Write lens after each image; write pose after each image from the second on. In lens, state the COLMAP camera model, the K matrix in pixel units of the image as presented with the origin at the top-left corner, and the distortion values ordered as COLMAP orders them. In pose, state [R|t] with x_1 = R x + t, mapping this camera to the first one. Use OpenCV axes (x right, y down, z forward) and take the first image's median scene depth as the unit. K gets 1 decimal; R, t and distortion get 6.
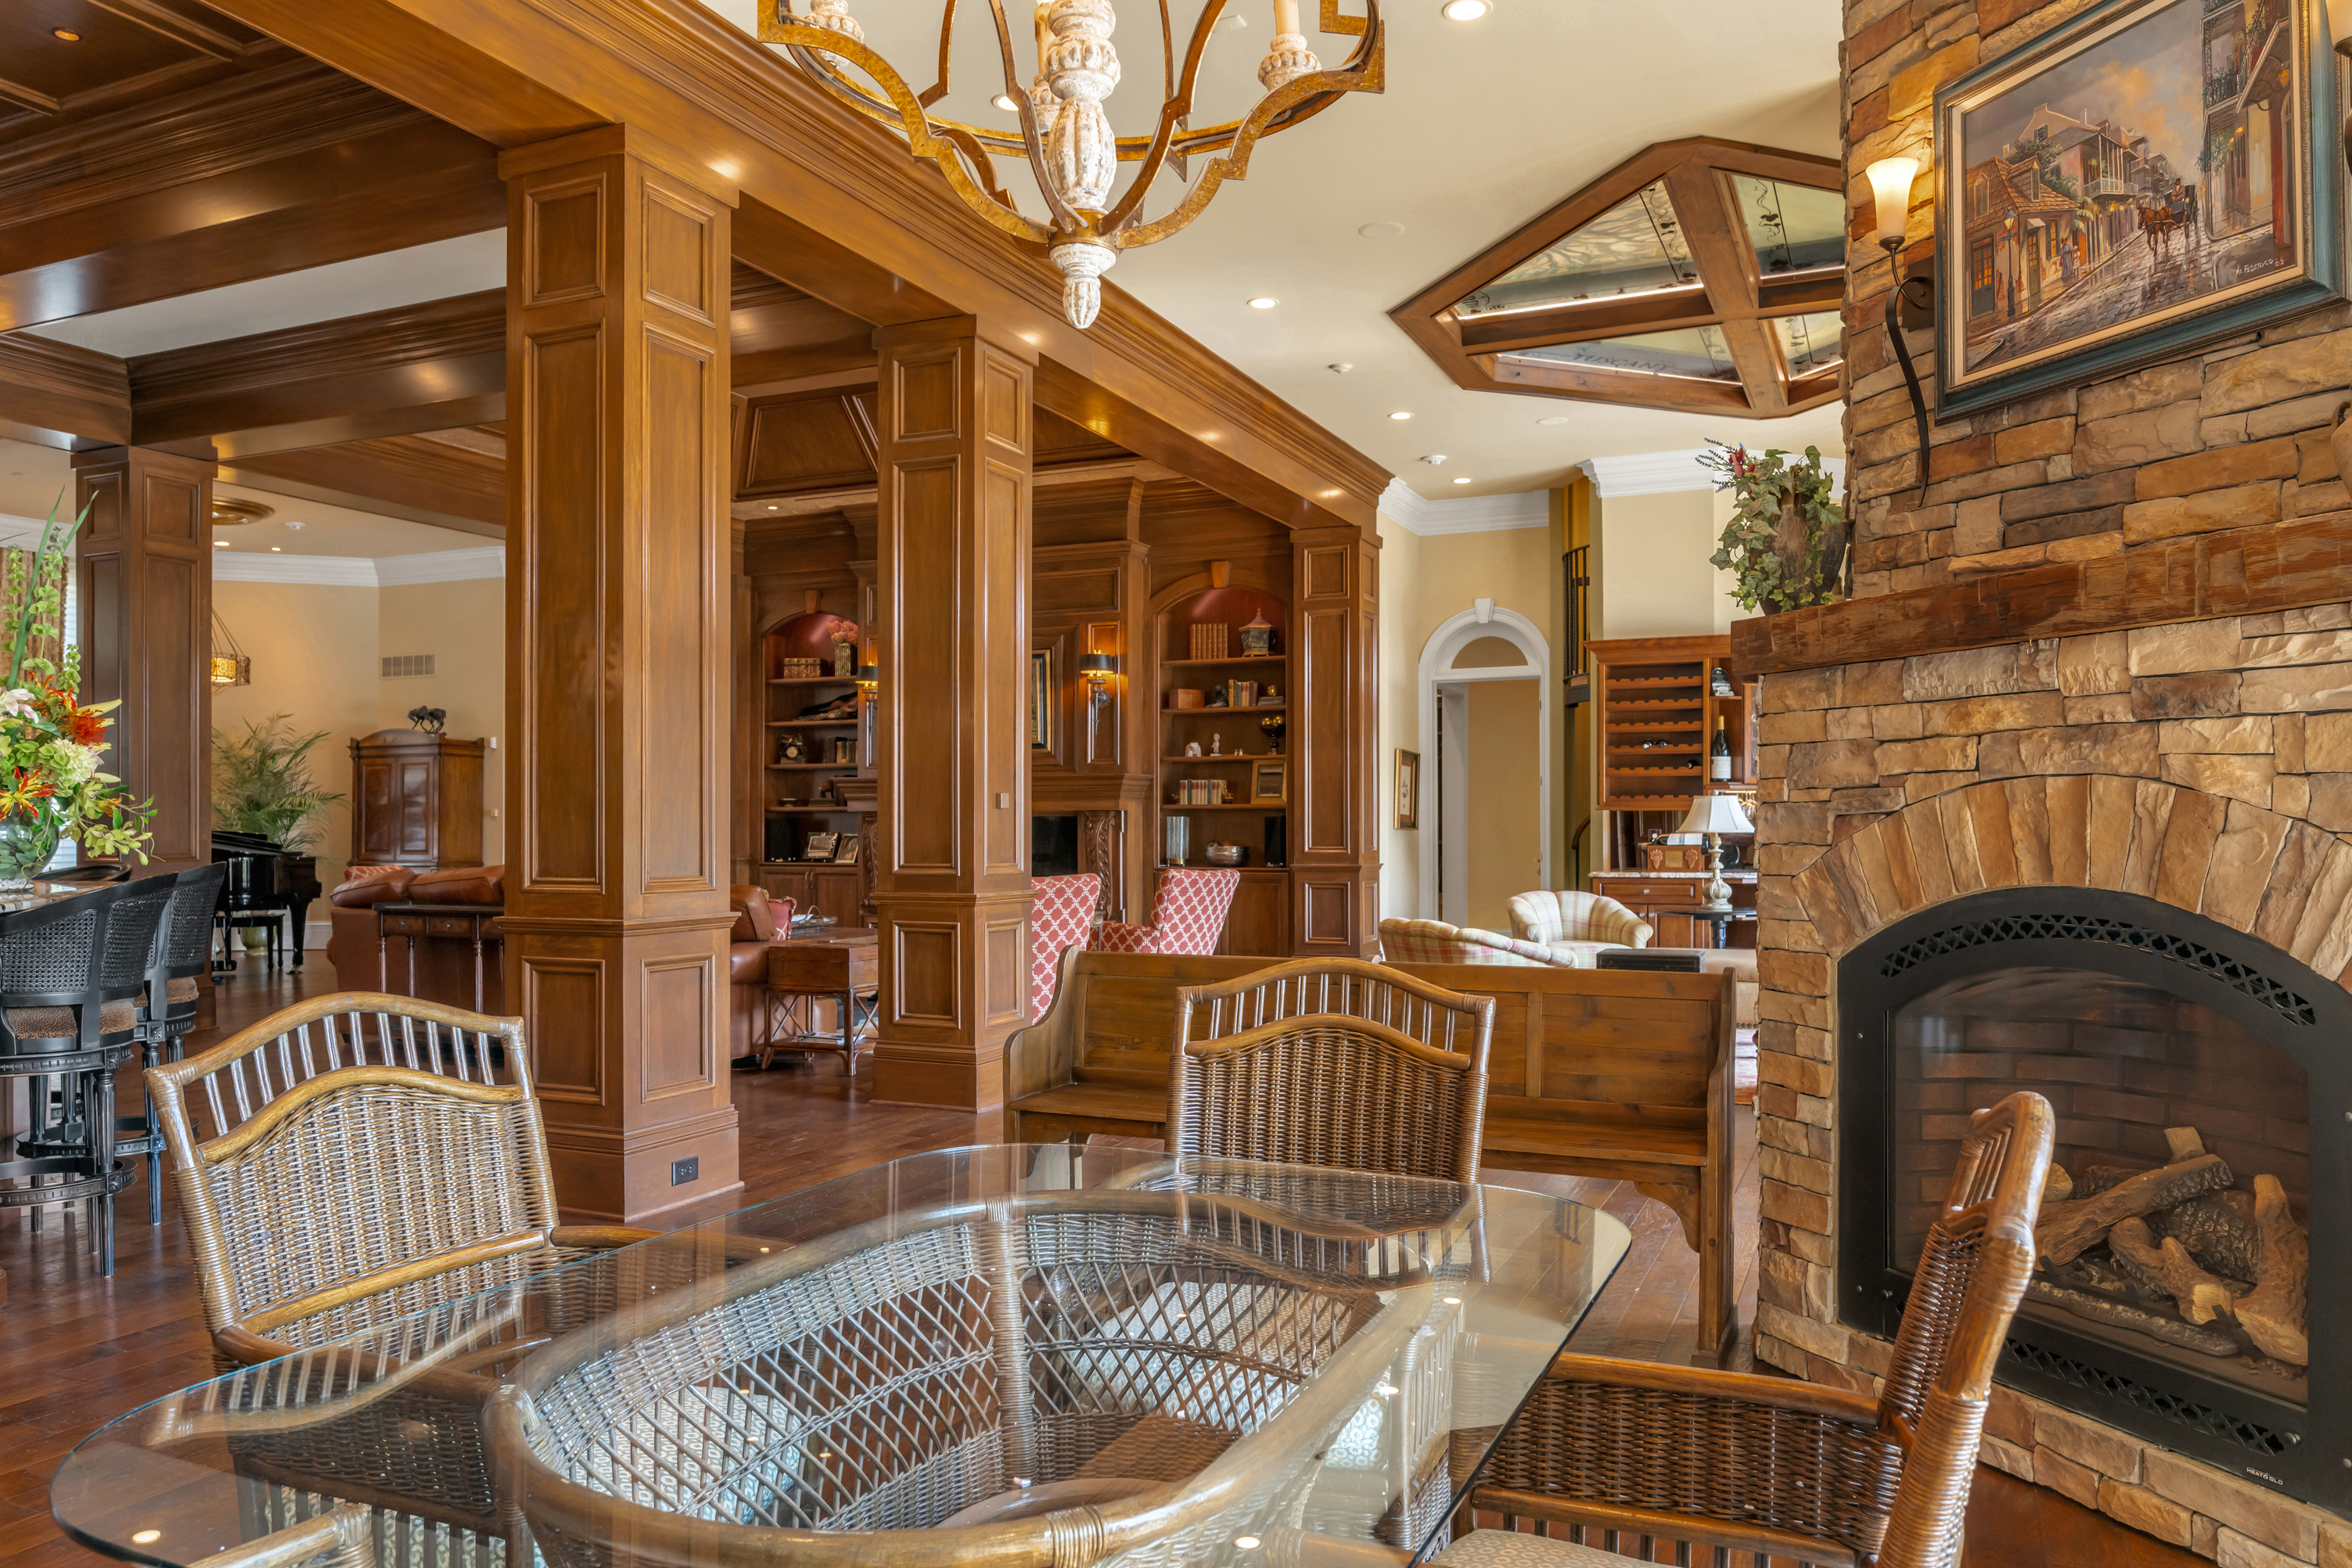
lens RADIAL K [[1621.4, 0, 1180.0], [0, 1621.4, 806.7], [0, 0, 1]] dist [0.005202, -0.008626]
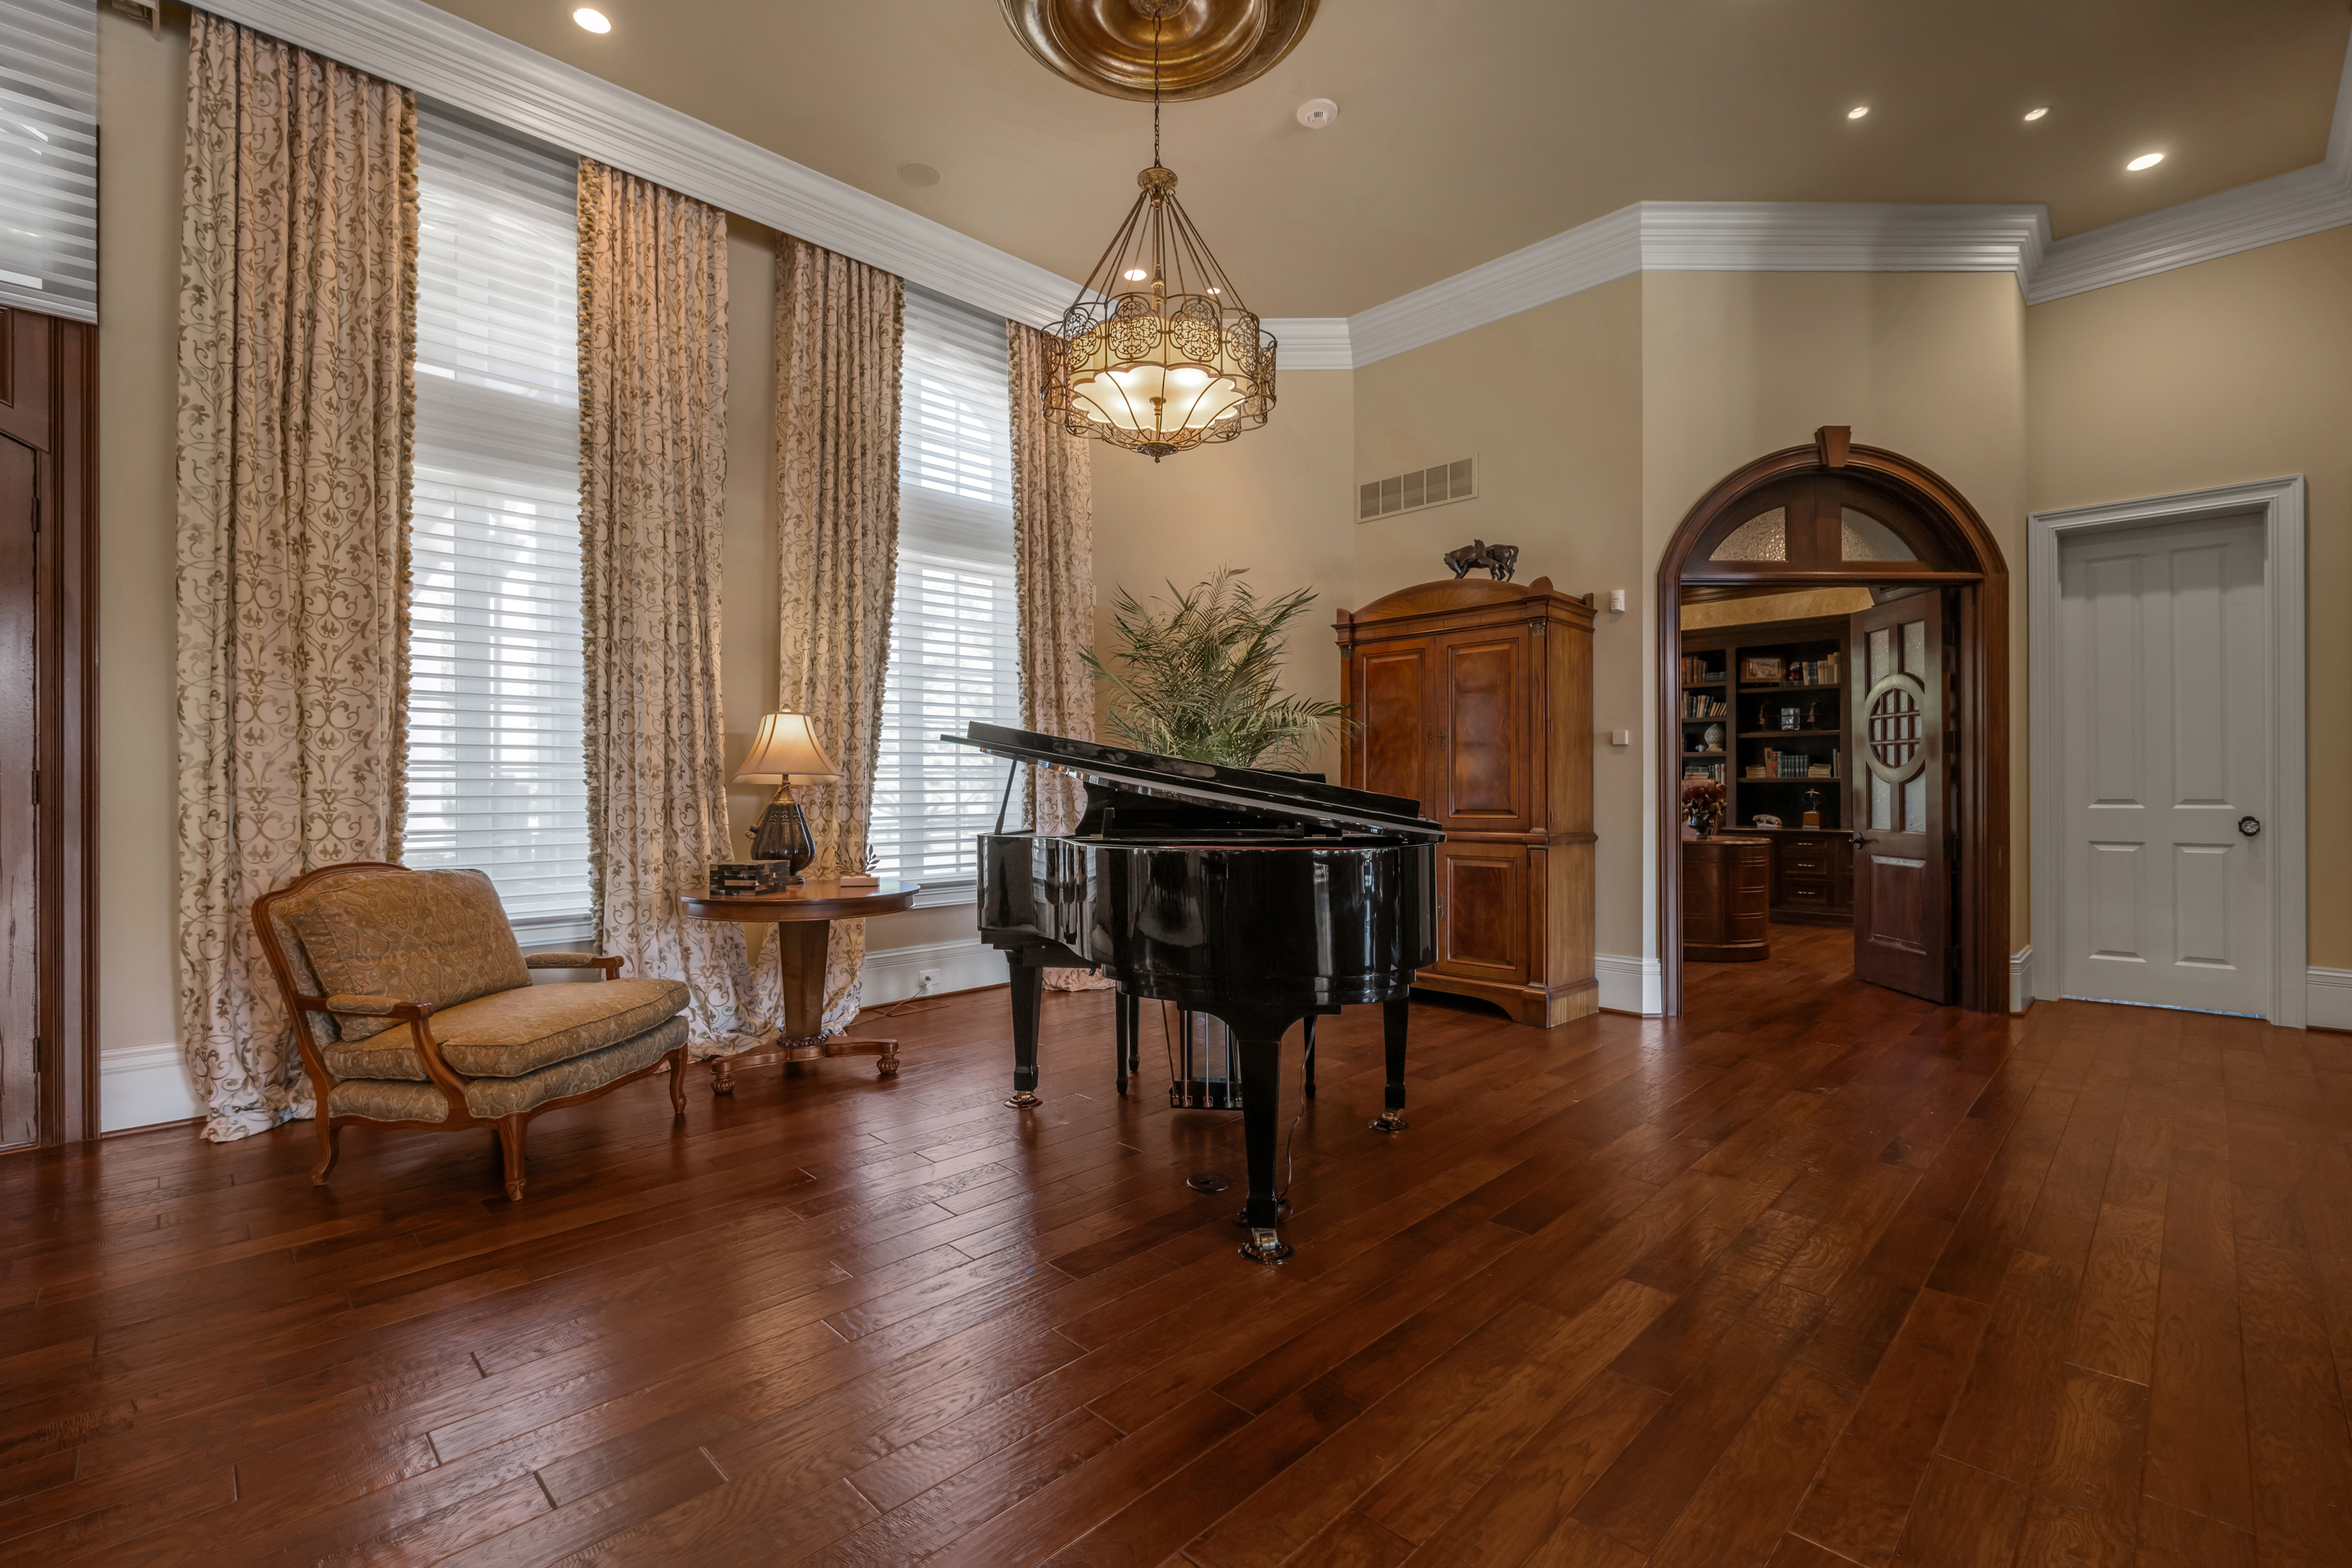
lens RADIAL K [[1035.1, 0, 1177.3], [0, 1035.1, 779.8], [0, 0, 1]] dist [-0.006390, -0.000037]
pose [[0.939762, -0.005139, -0.341790, -0.590902], [0.007764, 0.999950, 0.006312, 0.019067], [0.341740, -0.008586, 0.939755, 0.858244]]
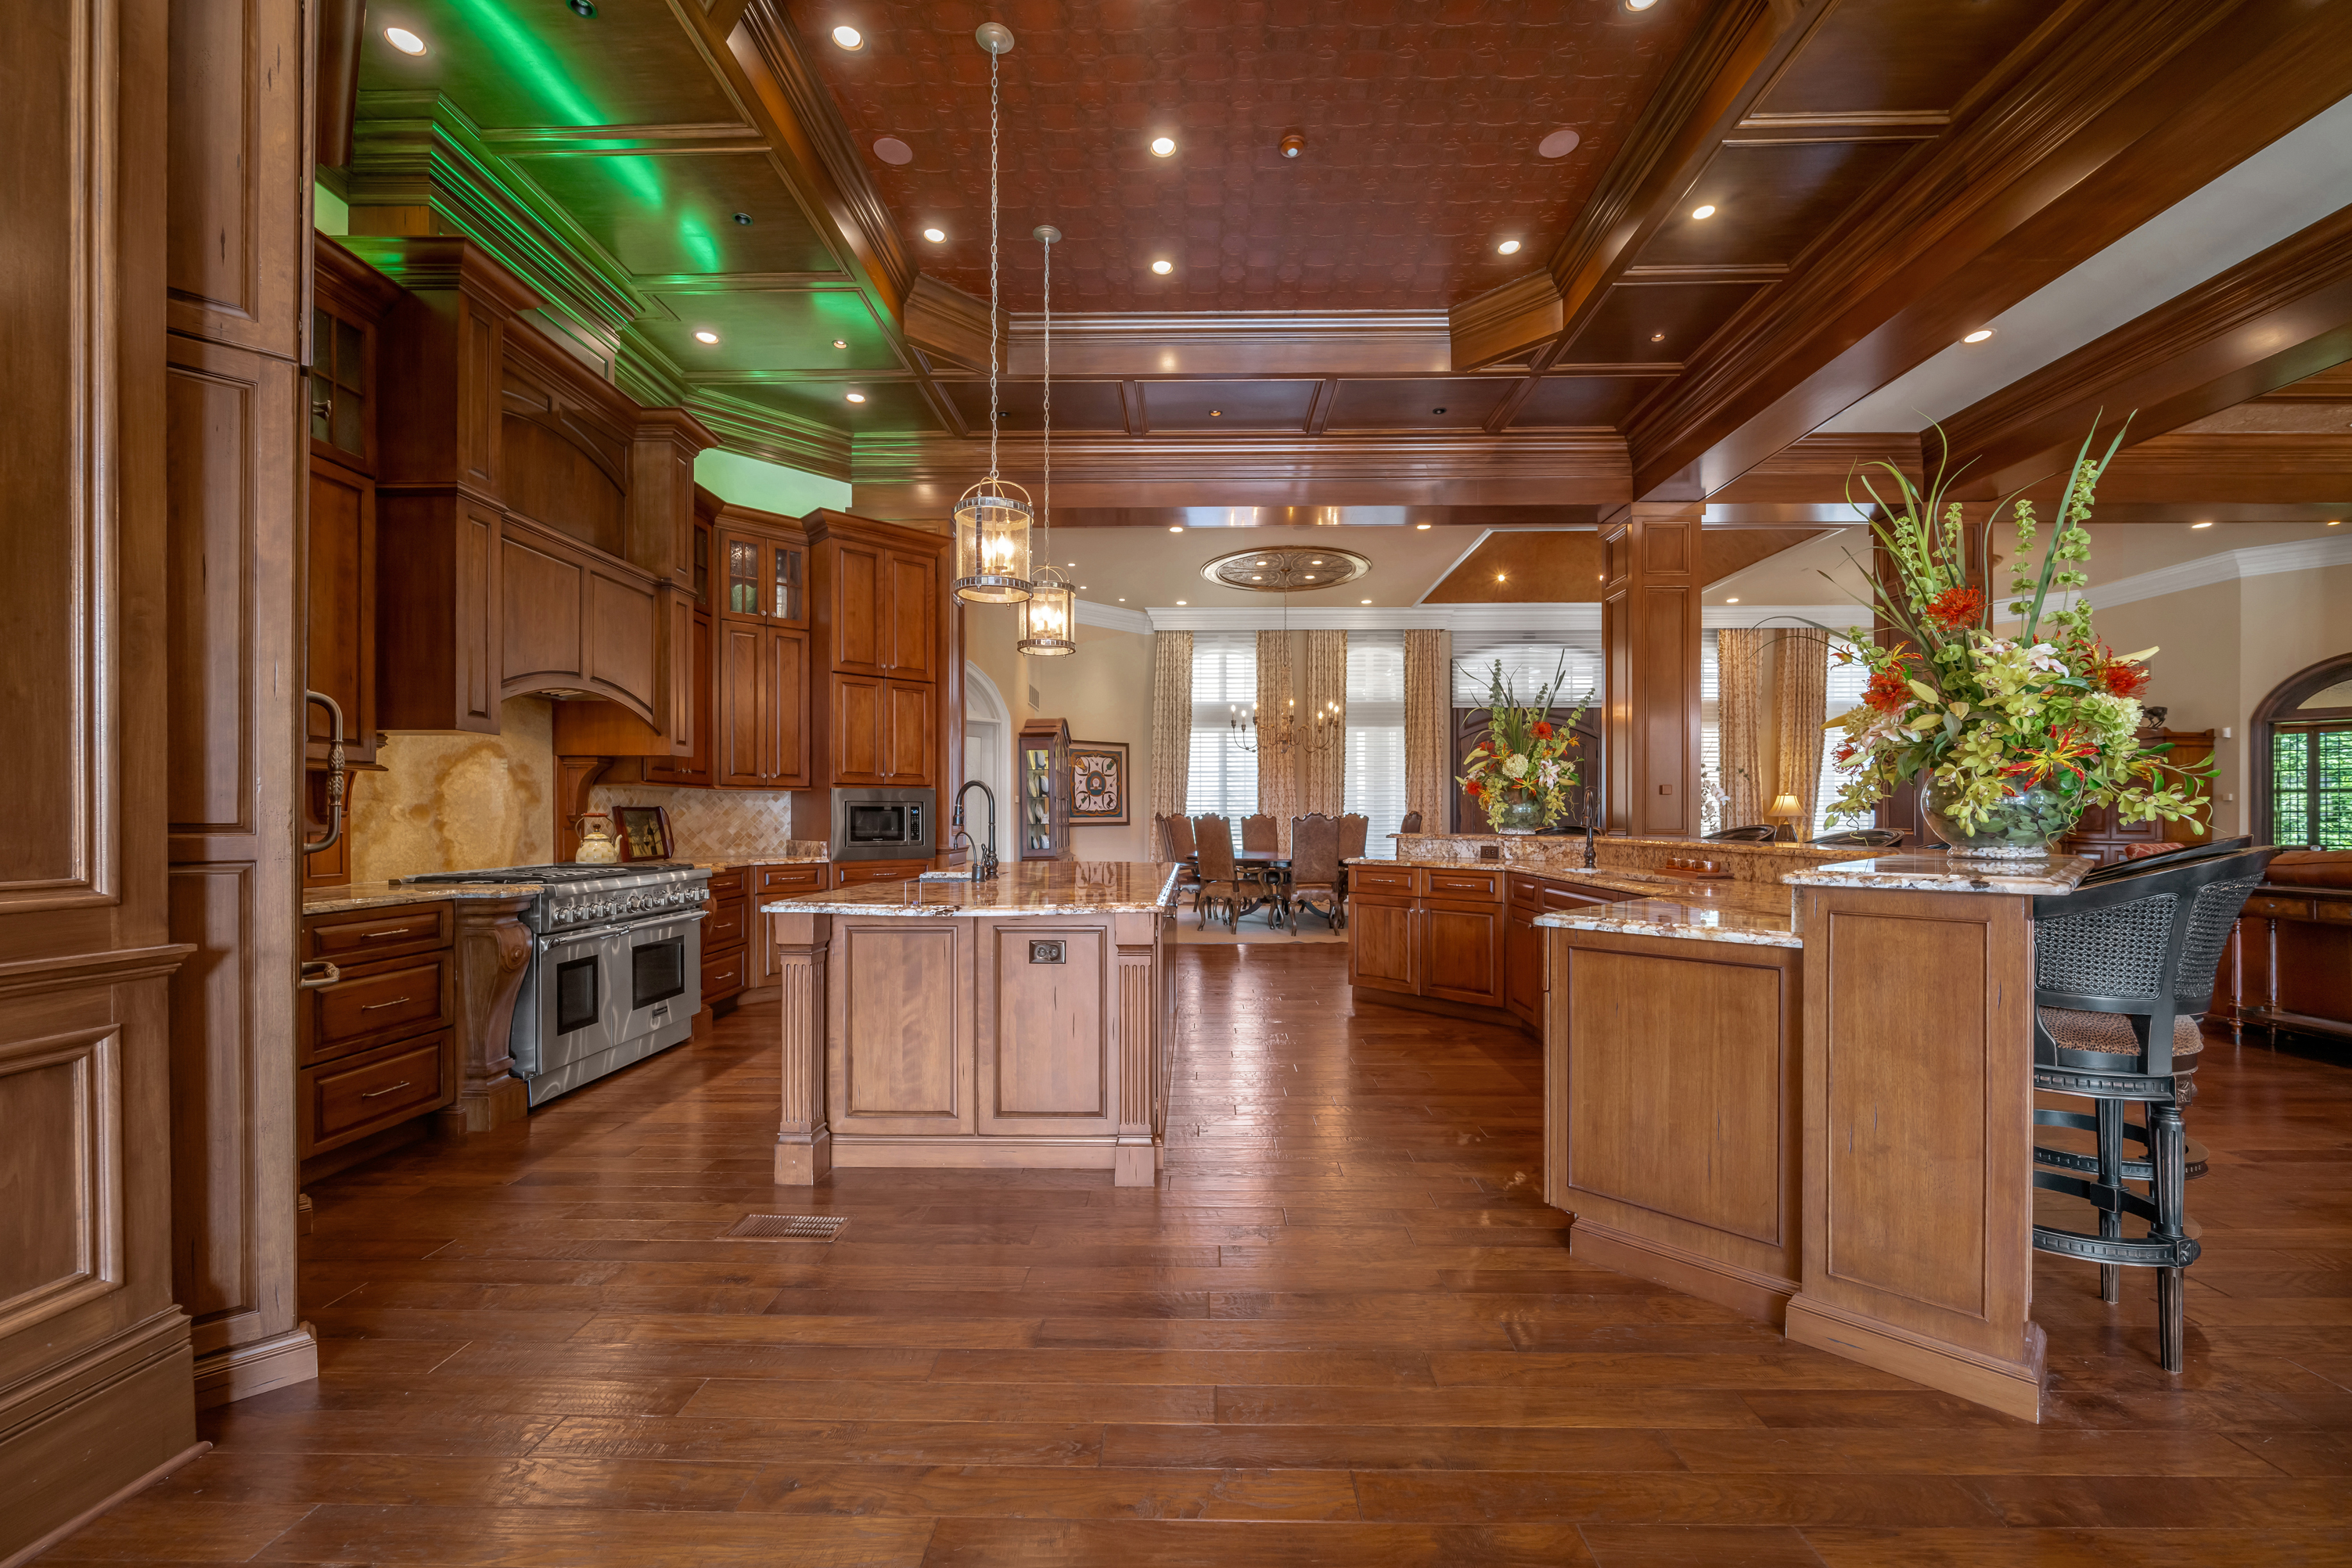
lens RADIAL K [[942.8, 0, 1186.5], [0, 942.8, 818.4], [0, 0, 1]] dist [-0.004186, -0.000227]
pose [[0.408034, 0.002095, -0.912964, -0.177300], [0.011073, 0.999912, 0.007243, 0.007883], [0.912900, -0.013065, 0.407975, 0.137620]]
